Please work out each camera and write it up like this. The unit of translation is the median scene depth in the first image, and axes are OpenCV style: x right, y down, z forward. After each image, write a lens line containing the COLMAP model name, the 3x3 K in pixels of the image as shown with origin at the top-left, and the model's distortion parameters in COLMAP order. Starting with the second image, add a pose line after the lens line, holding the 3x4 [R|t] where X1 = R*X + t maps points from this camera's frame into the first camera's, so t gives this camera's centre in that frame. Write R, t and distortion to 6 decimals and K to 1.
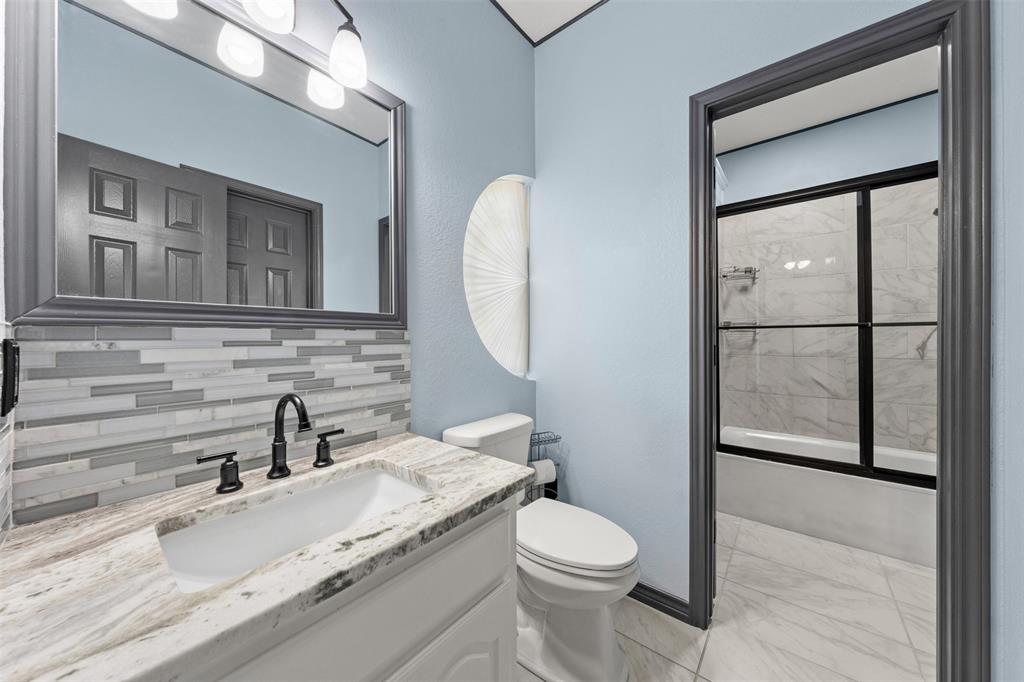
lens RADIAL K [[348.0, 0, 516.9], [0, 348.0, 338.9], [0, 0, 1]] dist [-0.001943, -0.000014]
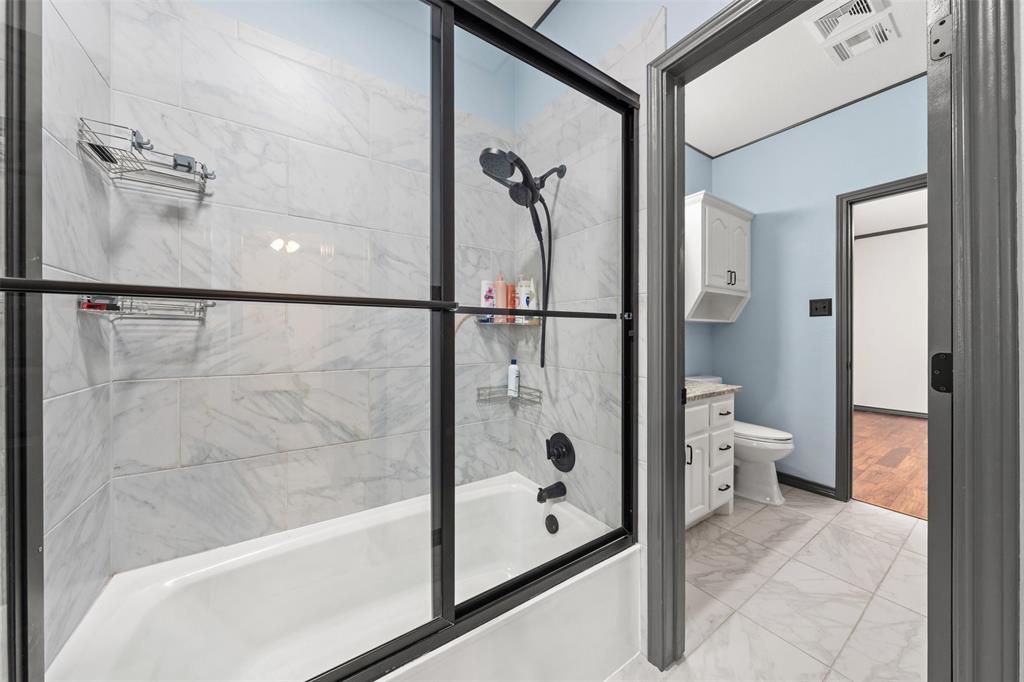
lens RADIAL K [[348.0, 0, 515.6], [0, 348.0, 339.7], [0, 0, 1]] dist [-0.001943, -0.000014]
pose [[0.292719, 0.004119, 0.956190, 0.400479], [-0.000069, 0.999991, -0.004286, 0.004859], [-0.956198, 0.001188, 0.292717, 0.525247]]
